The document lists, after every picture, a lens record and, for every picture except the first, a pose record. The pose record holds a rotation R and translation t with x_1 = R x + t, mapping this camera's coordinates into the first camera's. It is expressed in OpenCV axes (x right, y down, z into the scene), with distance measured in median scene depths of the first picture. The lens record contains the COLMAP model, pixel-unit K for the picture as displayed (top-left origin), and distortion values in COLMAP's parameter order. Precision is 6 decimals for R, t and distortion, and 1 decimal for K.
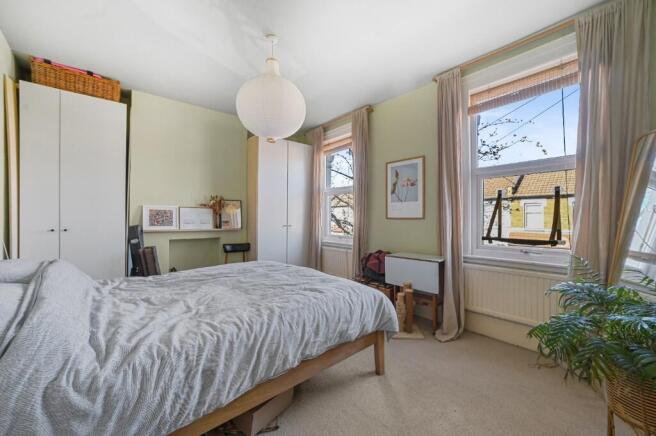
lens RADIAL K [[258.7, 0, 323.5], [0, 258.7, 220.0], [0, 0, 1]] dist [-0.007783, 0.000295]
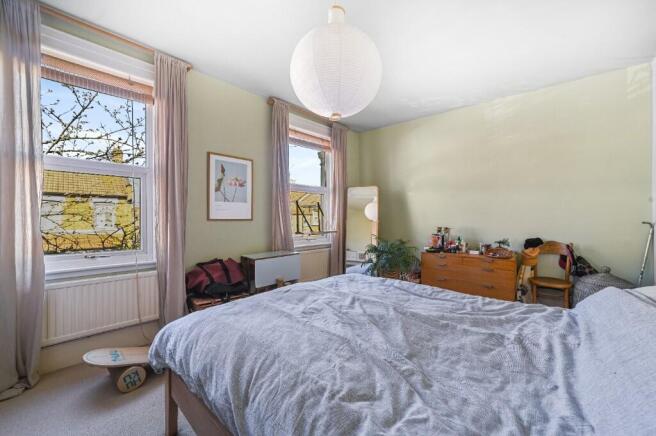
lens RADIAL K [[258.7, 0, 324.8], [0, 258.7, 221.4], [0, 0, 1]] dist [-0.007783, 0.000295]
pose [[-0.079506, -0.002978, 0.996830, -0.290057], [0.010190, 0.999941, 0.003800, -0.000543], [-0.996782, 0.010460, -0.079471, 0.339563]]
